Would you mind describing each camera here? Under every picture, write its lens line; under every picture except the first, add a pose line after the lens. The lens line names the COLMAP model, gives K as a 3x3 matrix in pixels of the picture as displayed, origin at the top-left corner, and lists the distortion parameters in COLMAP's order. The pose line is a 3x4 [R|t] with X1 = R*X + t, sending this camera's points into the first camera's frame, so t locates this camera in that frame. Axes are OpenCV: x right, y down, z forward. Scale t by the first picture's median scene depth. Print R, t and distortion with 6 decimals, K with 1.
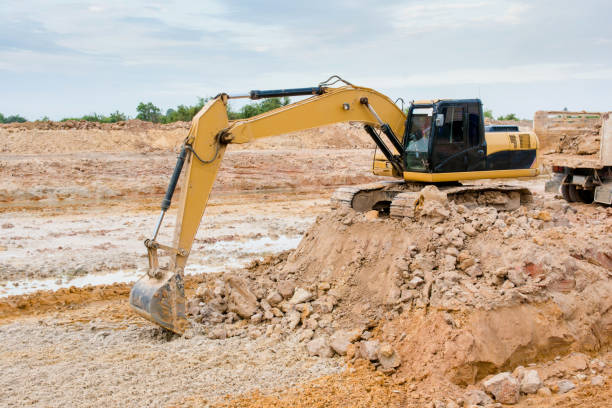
lens RADIAL K [[831.0, 0, 306.0], [0, 831.0, 204.0], [0, 0, 1]] dist [-0.005665, -0.000246]
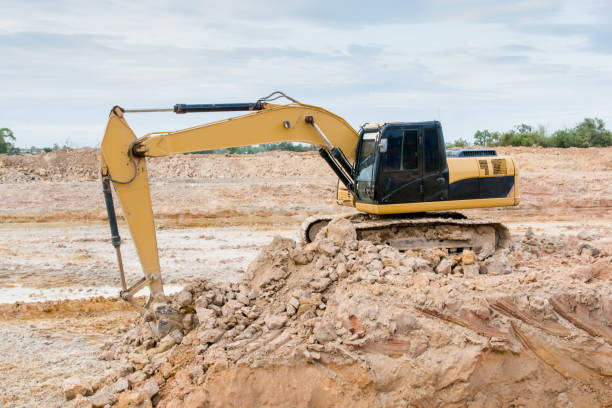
lens RADIAL K [[708.6, 0, 306.0], [0, 708.6, 204.0], [0, 0, 1]] dist [-0.007004, -0.019141]
pose [[0.884006, 0.016635, -0.467180, 0.501185], [-0.025441, 0.999598, -0.012546, -0.027810], [0.466784, 0.022976, 0.884073, 0.309190]]
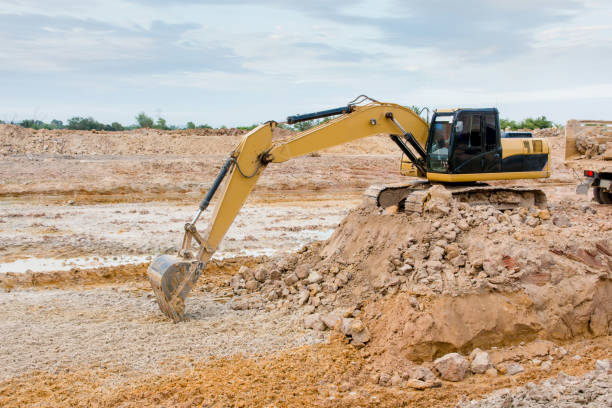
lens RADIAL K [[708.6, 0, 306.0], [0, 708.6, 204.0], [0, 0, 1]] dist [-0.007004, -0.019141]
pose [[0.980148, 0.025406, -0.196635, 0.171640], [-0.024547, 0.999676, 0.006806, 0.001724], [0.196744, -0.001844, 0.980453, 0.024498]]
